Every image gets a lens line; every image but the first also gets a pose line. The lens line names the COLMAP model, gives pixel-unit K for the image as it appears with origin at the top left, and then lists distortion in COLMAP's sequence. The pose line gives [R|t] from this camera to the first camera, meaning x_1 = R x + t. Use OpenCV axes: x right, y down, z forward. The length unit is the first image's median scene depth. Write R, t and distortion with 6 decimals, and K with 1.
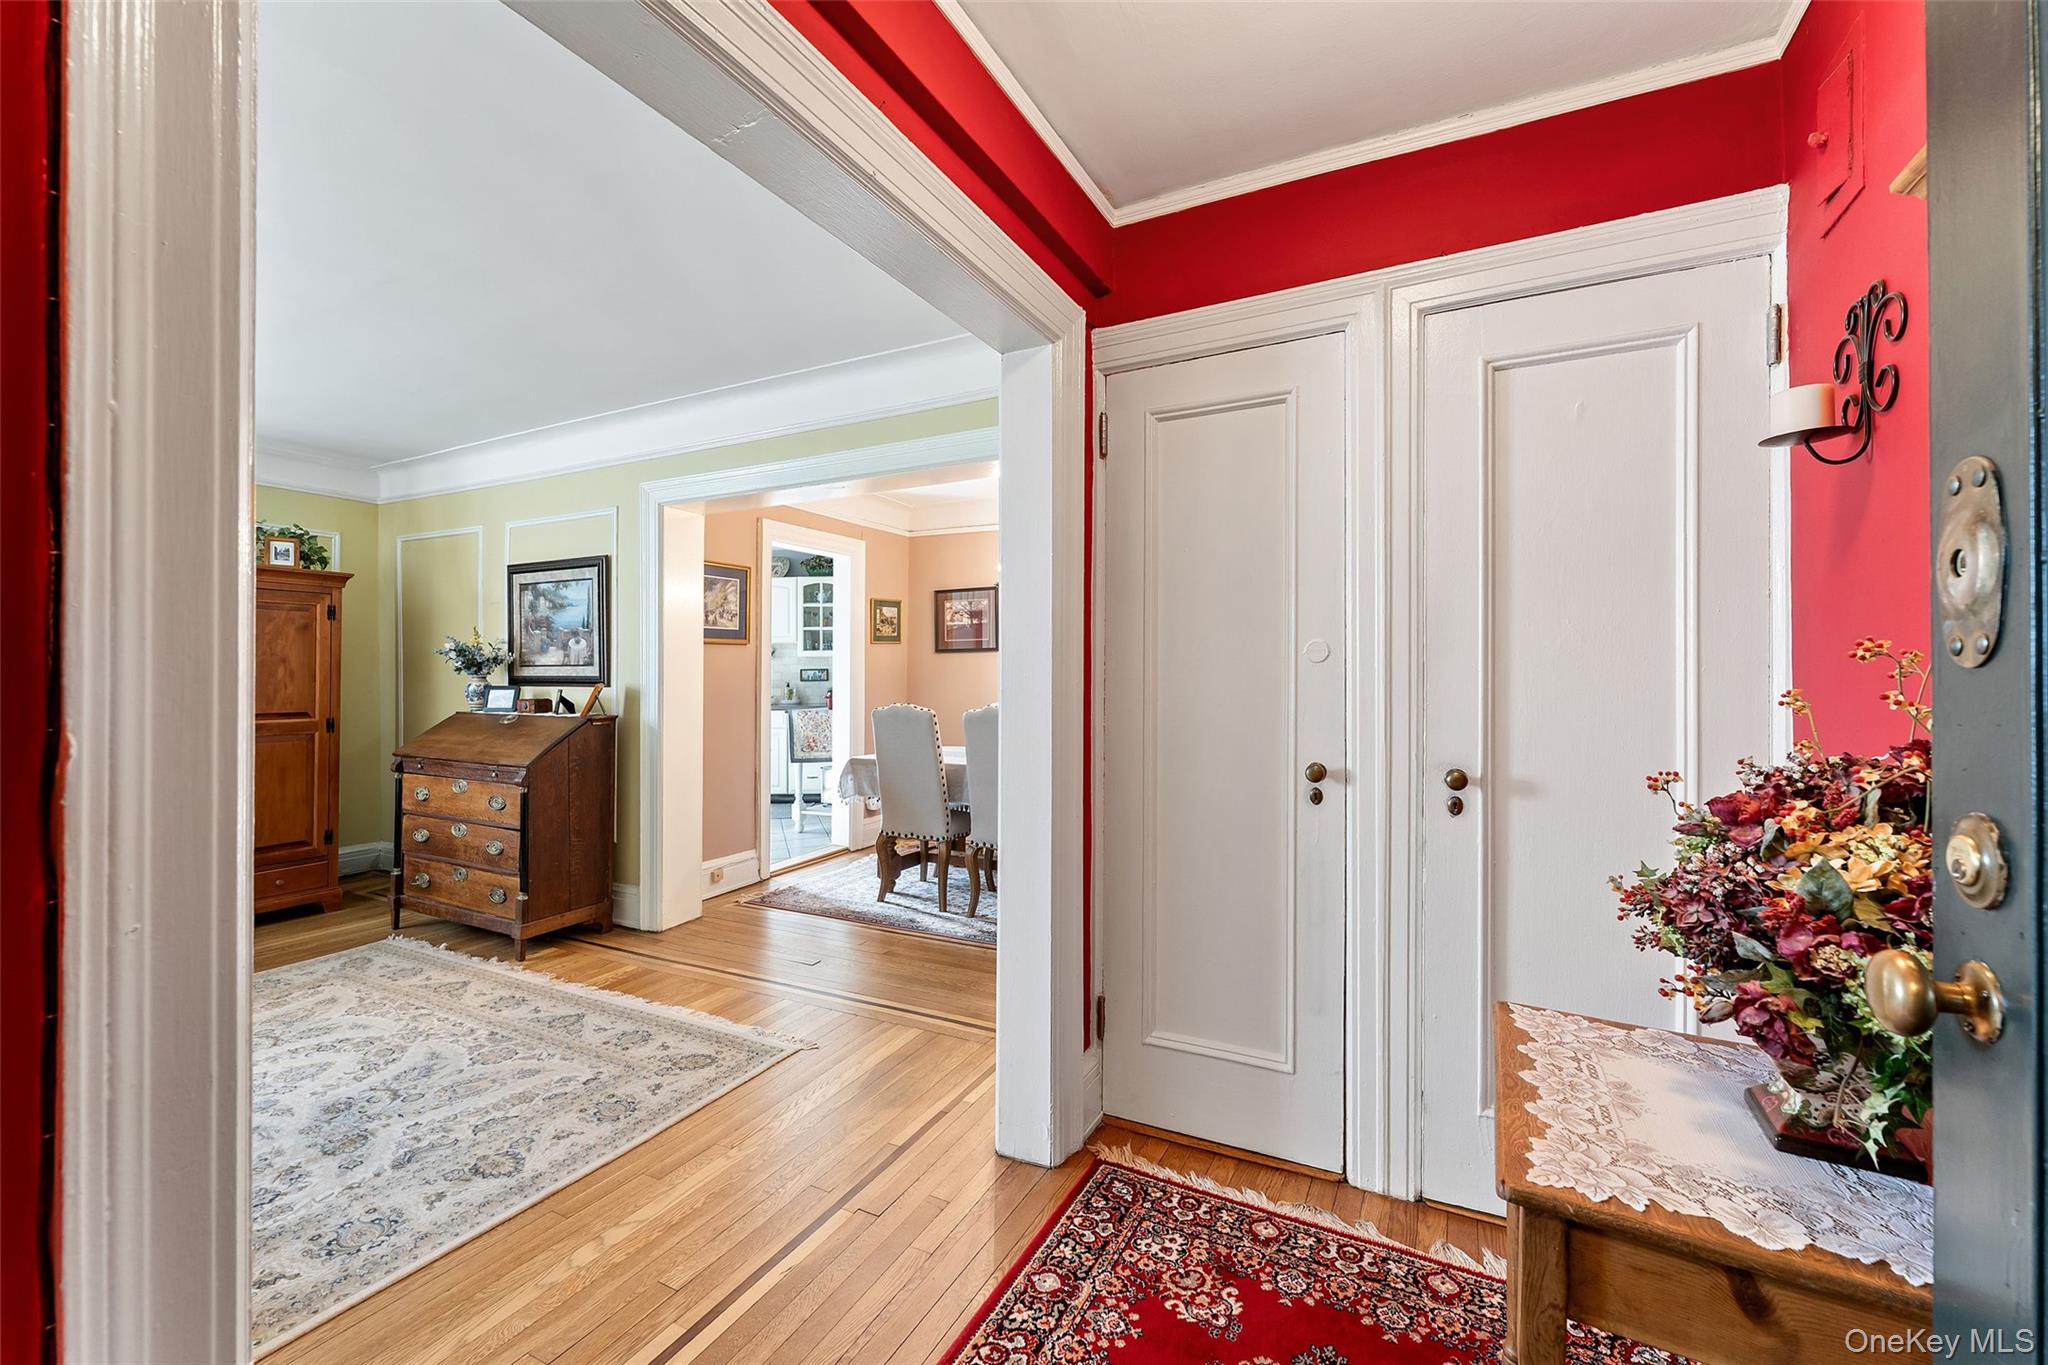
lens RADIAL K [[821.5, 0, 1024.0], [0, 821.5, 682.5], [0, 0, 1]] dist [-0.001195, -0.003080]
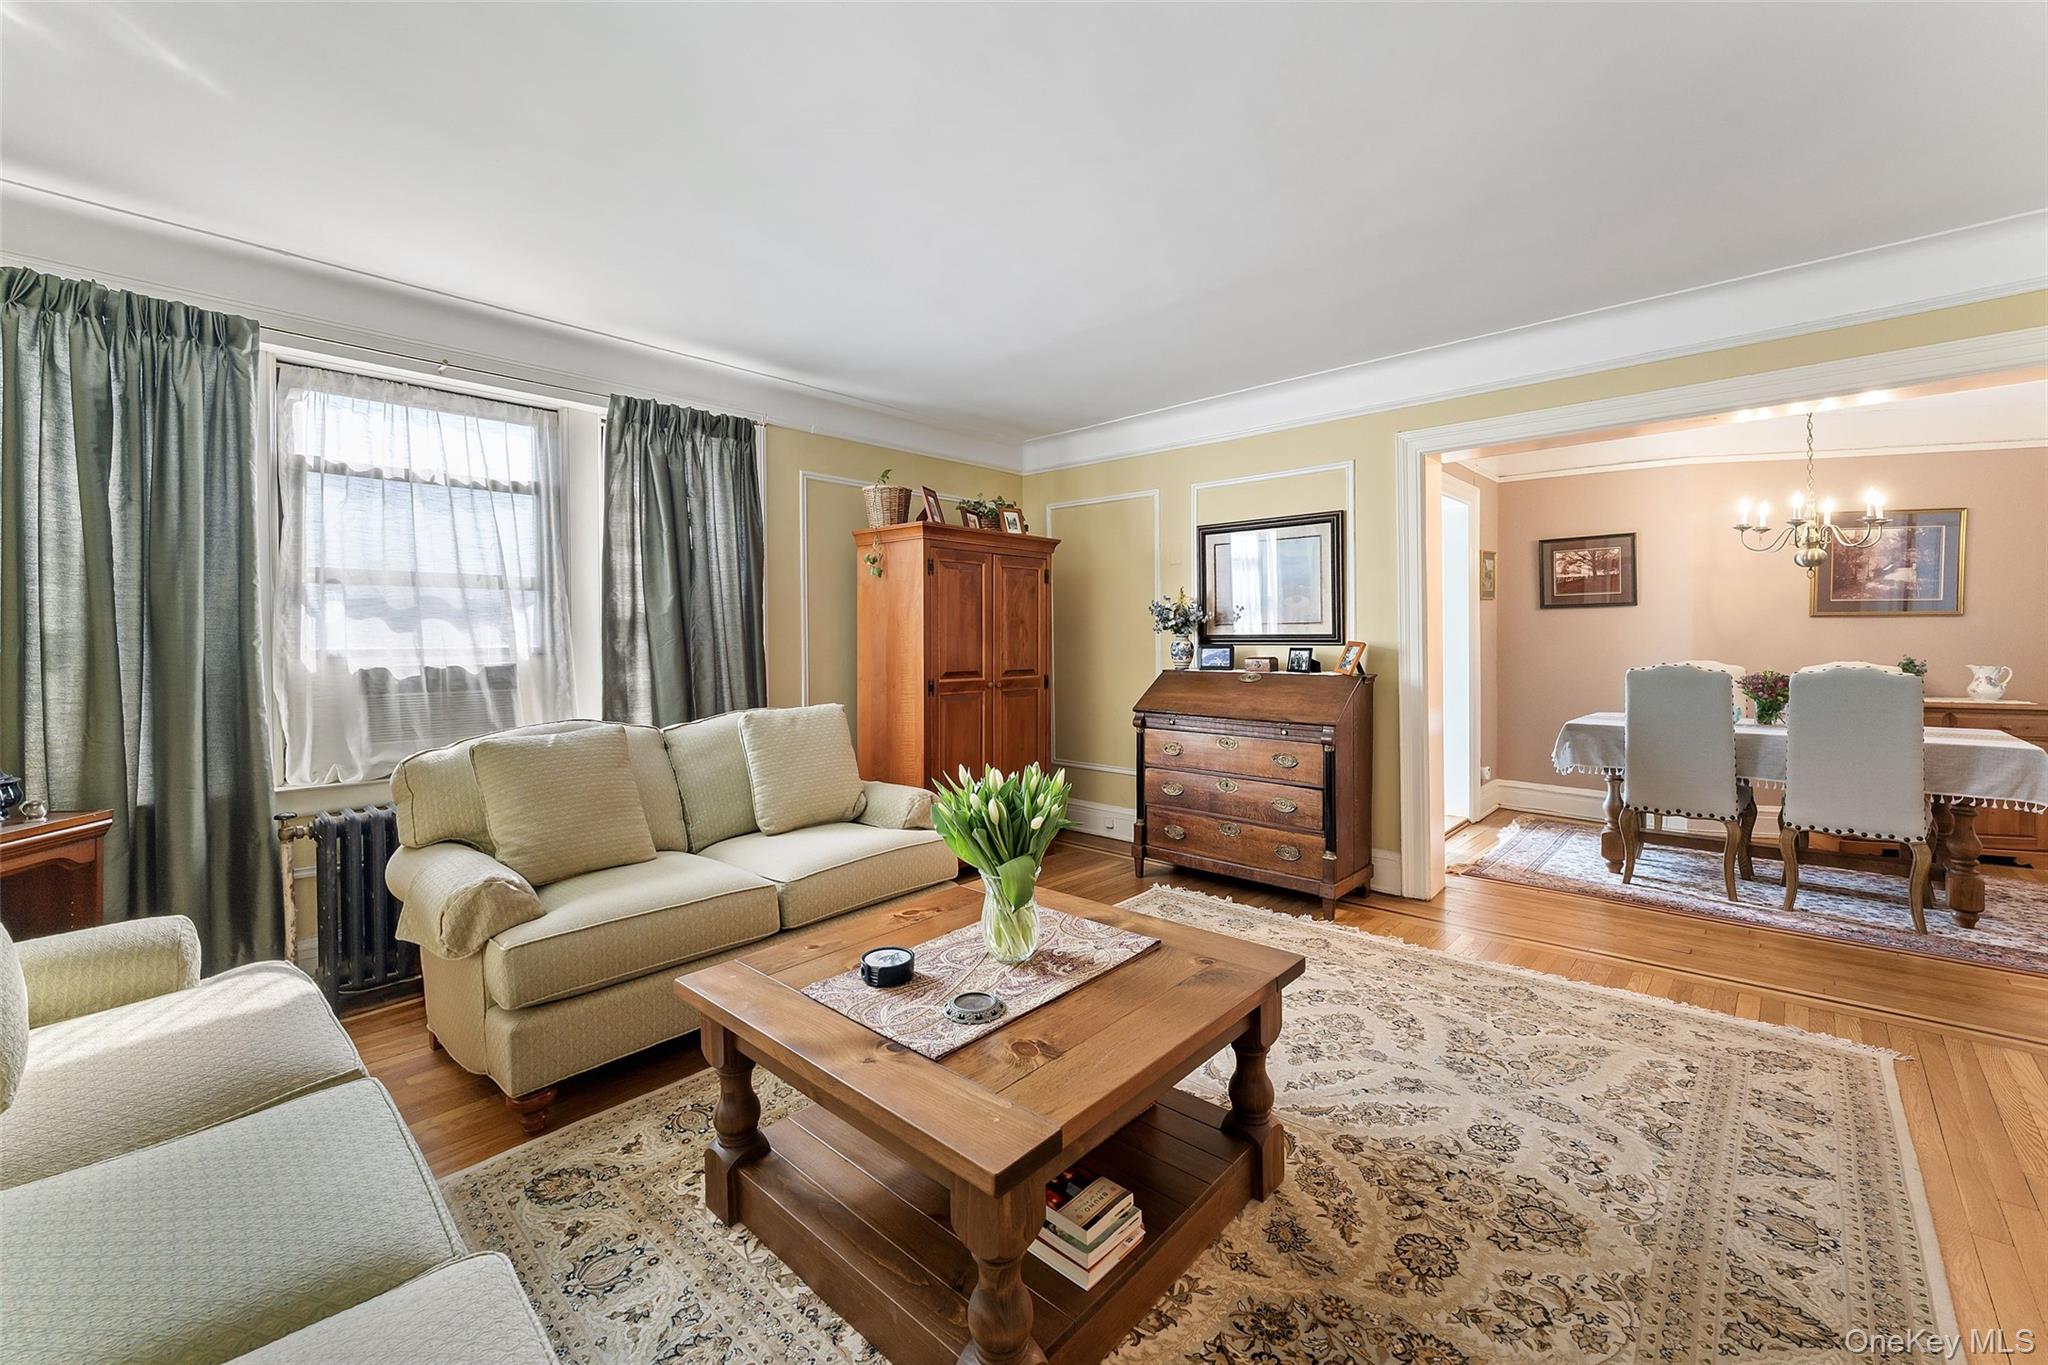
lens RADIAL K [[839.5, 0, 1017.0], [0, 839.5, 644.4], [0, 0, 1]] dist [-0.000083, 0.000287]
pose [[0.962263, -0.002204, -0.272113, -0.622945], [0.001949, 0.999997, -0.001208, 0.005012], [0.272115, 0.000632, 0.962265, -0.070945]]
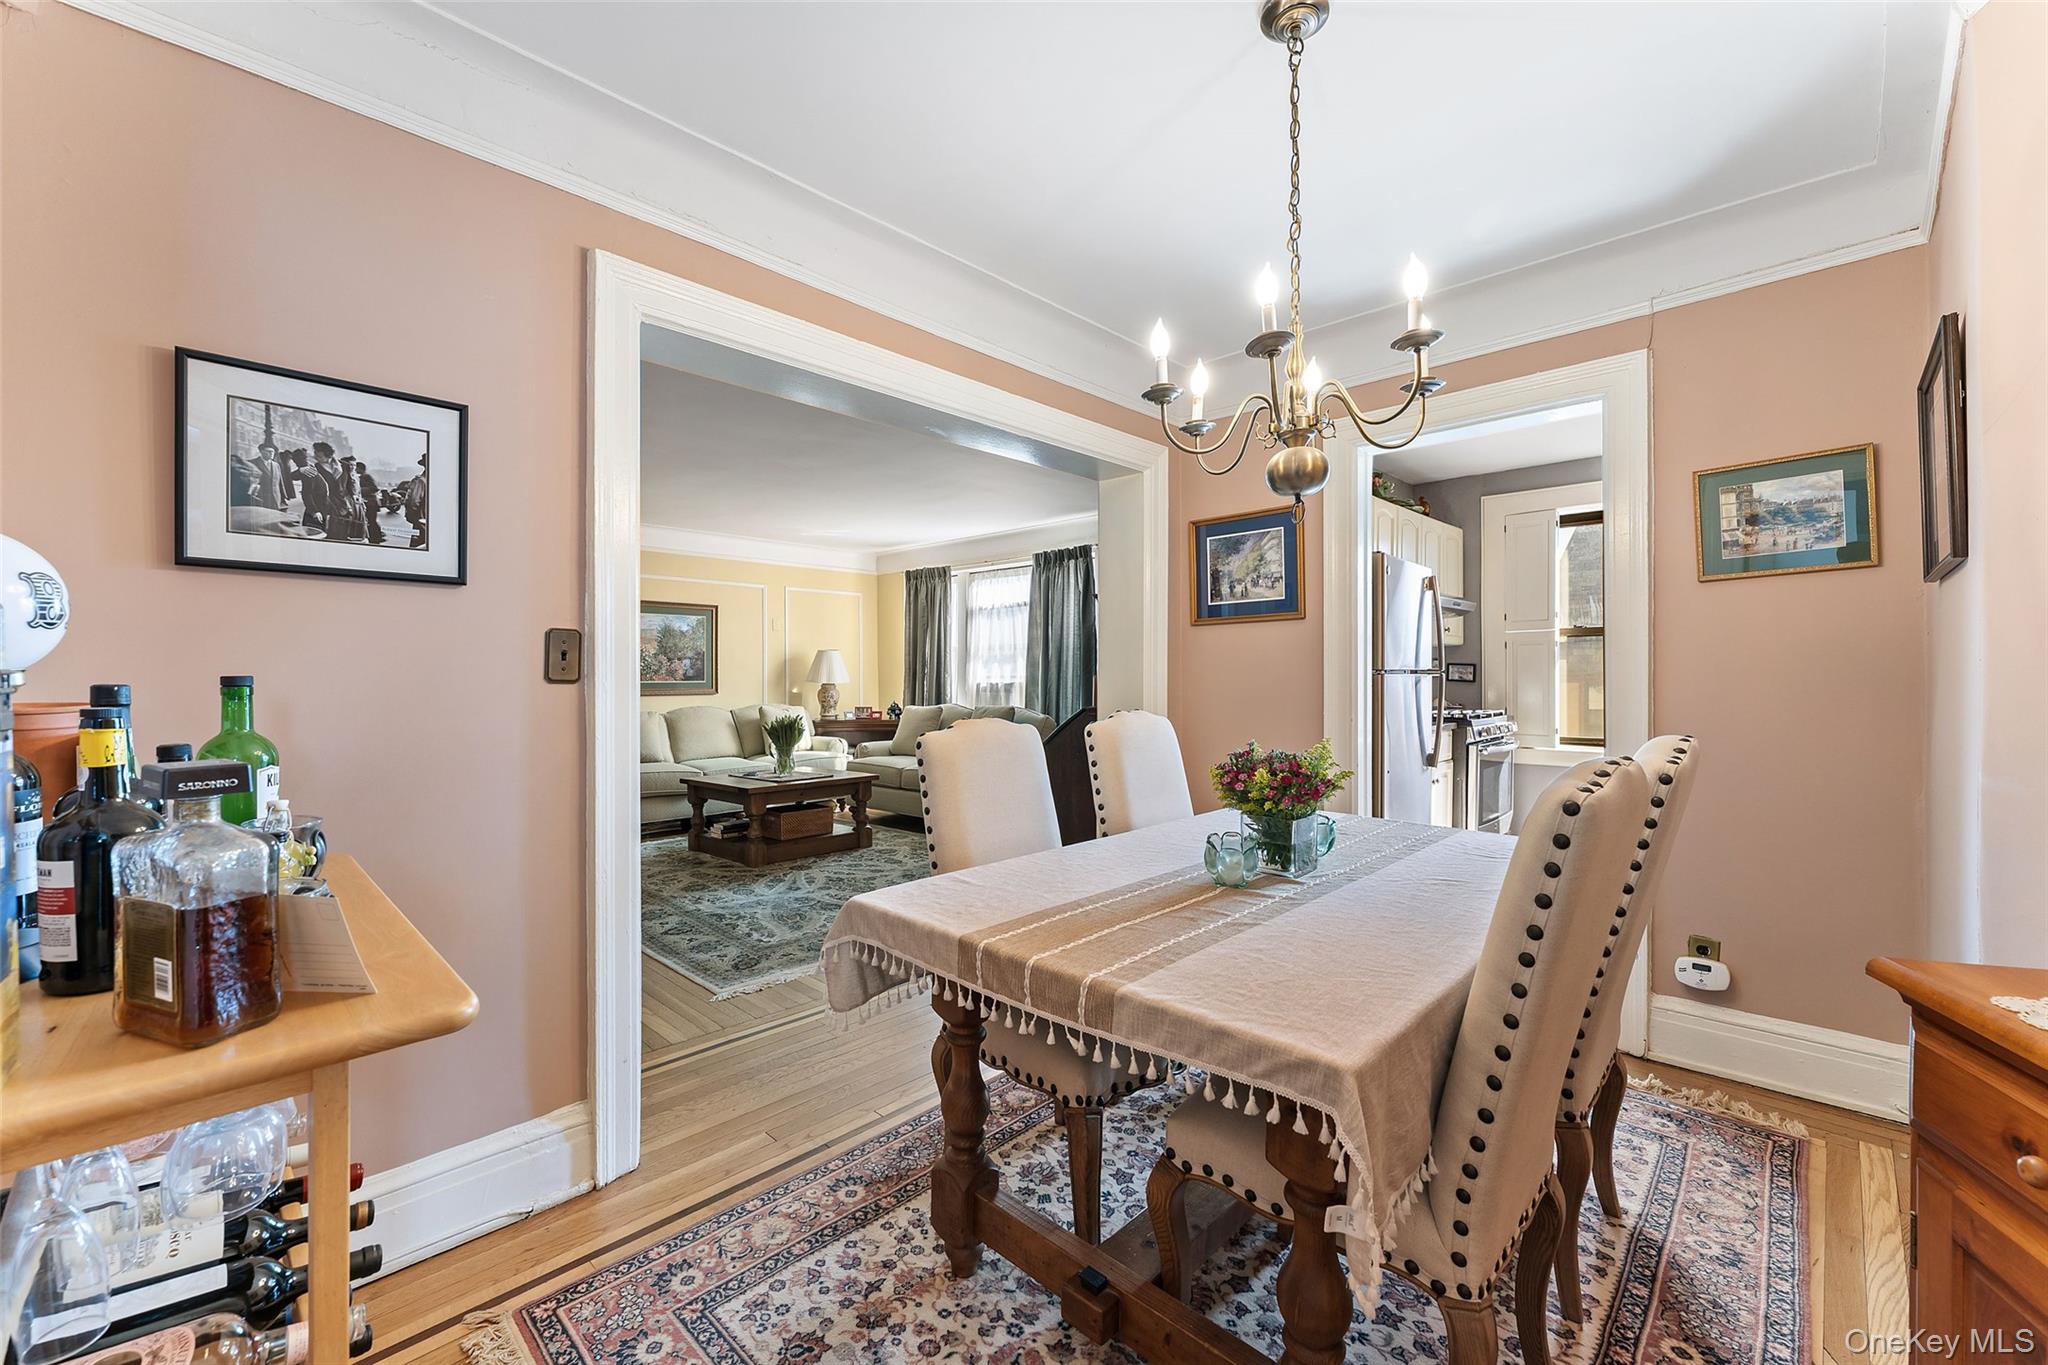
lens RADIAL K [[821.5, 0, 1024.0], [0, 821.5, 682.5], [0, 0, 1]] dist [-0.001195, -0.003080]
pose [[-0.294798, 0.011176, -0.955494, 0.463301], [-0.003275, 0.999914, 0.012706, -0.000652], [0.955554, 0.006875, -0.294736, 1.178749]]
